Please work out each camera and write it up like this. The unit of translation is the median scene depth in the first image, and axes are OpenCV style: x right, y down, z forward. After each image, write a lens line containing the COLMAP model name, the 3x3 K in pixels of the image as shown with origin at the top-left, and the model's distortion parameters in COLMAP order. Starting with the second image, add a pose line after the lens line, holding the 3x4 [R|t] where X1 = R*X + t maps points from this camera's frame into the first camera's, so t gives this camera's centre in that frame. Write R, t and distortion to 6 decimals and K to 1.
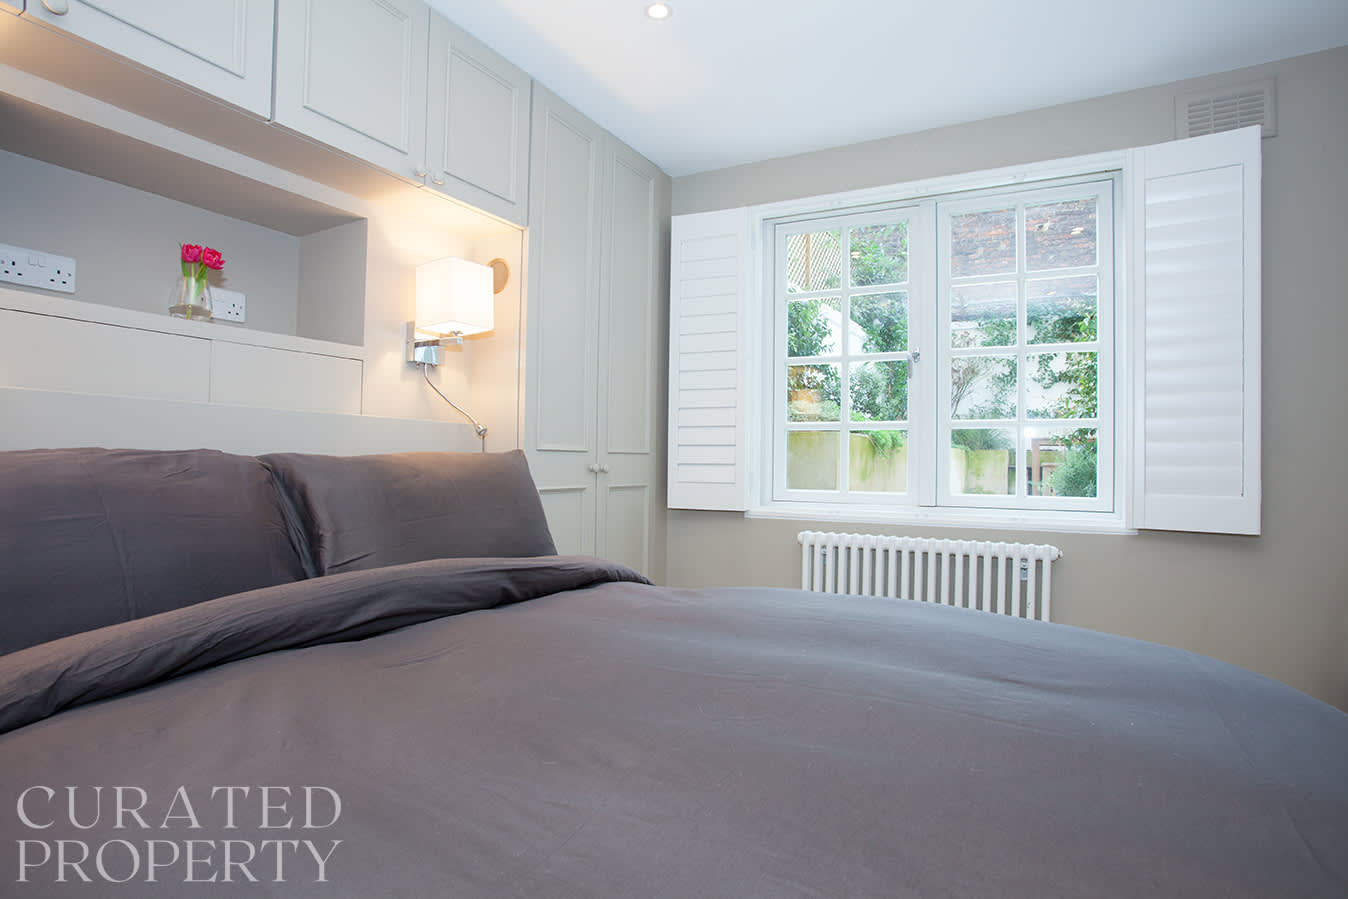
lens RADIAL K [[697.6, 0, 672.0], [0, 697.6, 455.2], [0, 0, 1]] dist [-0.078930, 0.040763]
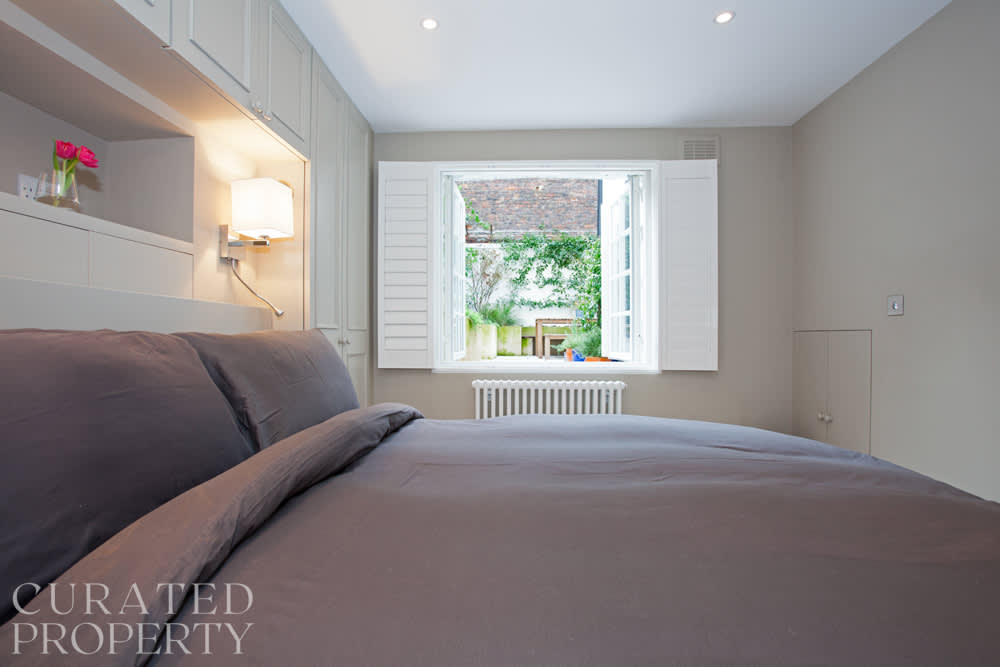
lens RADIAL K [[492.3, 0, 479.9], [0, 492.3, 331.5], [0, 0, 1]] dist [-0.050007, 0.016136]
pose [[0.907125, -0.006515, 0.420811, -0.299455], [0.004908, 0.999976, 0.004902, -0.003753], [-0.420833, -0.002381, 0.907135, 0.013582]]
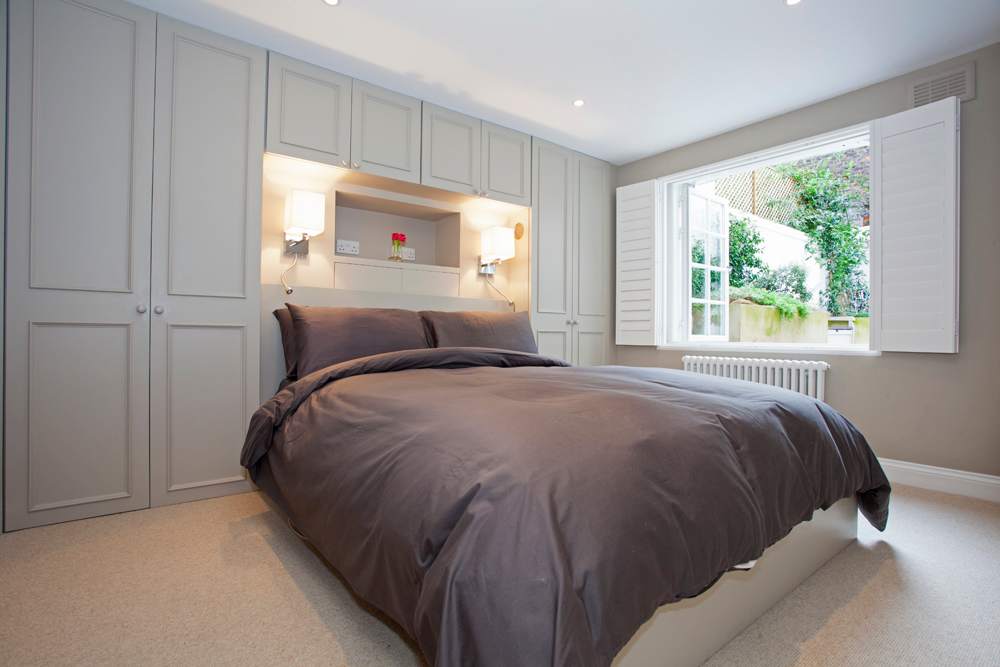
lens RADIAL K [[481.2, 0, 499.8], [0, 481.2, 334.2], [0, 0, 1]] dist [-0.073179, 0.028858]
pose [[0.918704, -0.006559, -0.394893, 0.273950], [0.006377, 0.999978, -0.001772, 0.061047], [0.394896, -0.000890, 0.918726, -0.382029]]
